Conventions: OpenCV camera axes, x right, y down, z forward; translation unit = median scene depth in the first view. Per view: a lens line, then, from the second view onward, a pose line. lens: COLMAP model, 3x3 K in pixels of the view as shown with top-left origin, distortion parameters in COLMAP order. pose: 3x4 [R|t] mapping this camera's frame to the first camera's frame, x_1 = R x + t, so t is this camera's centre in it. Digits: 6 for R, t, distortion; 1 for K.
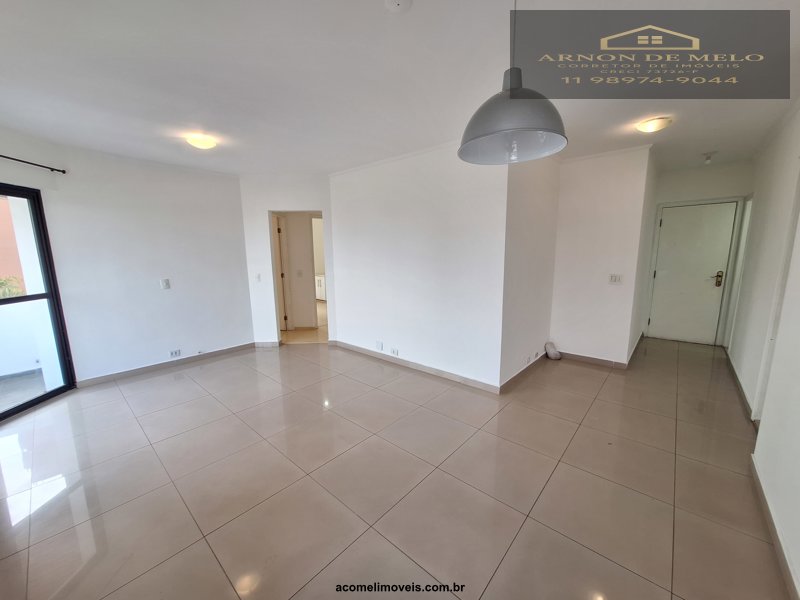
lens RADIAL K [[315.5, 0, 402.1], [0, 315.5, 300.4], [0, 0, 1]] dist [-0.010659, 0.003078]
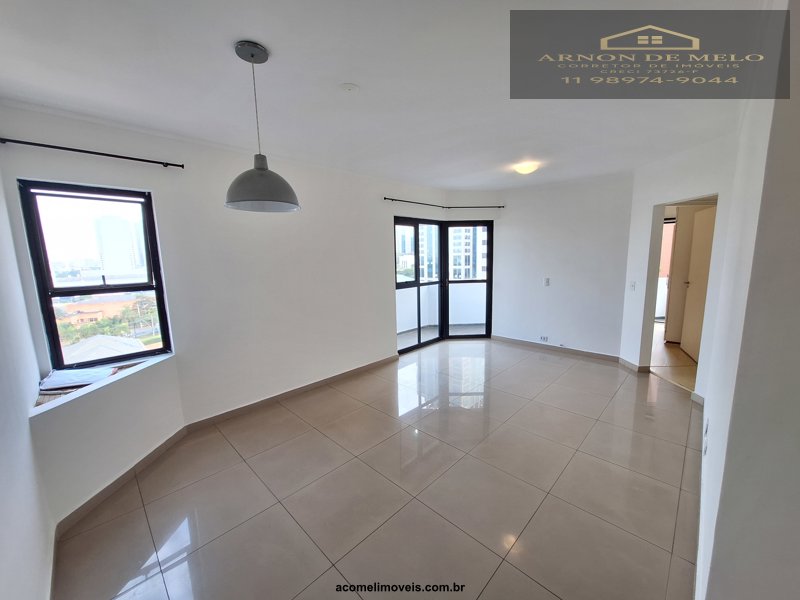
lens RADIAL K [[315.5, 0, 402.1], [0, 315.5, 300.4], [0, 0, 1]] dist [-0.010659, 0.003078]
pose [[-0.042014, 0.157203, -0.986672, 0.508362], [-0.135494, 0.977525, 0.161515, -0.104668], [0.989887, 0.140474, -0.019770, 0.468129]]
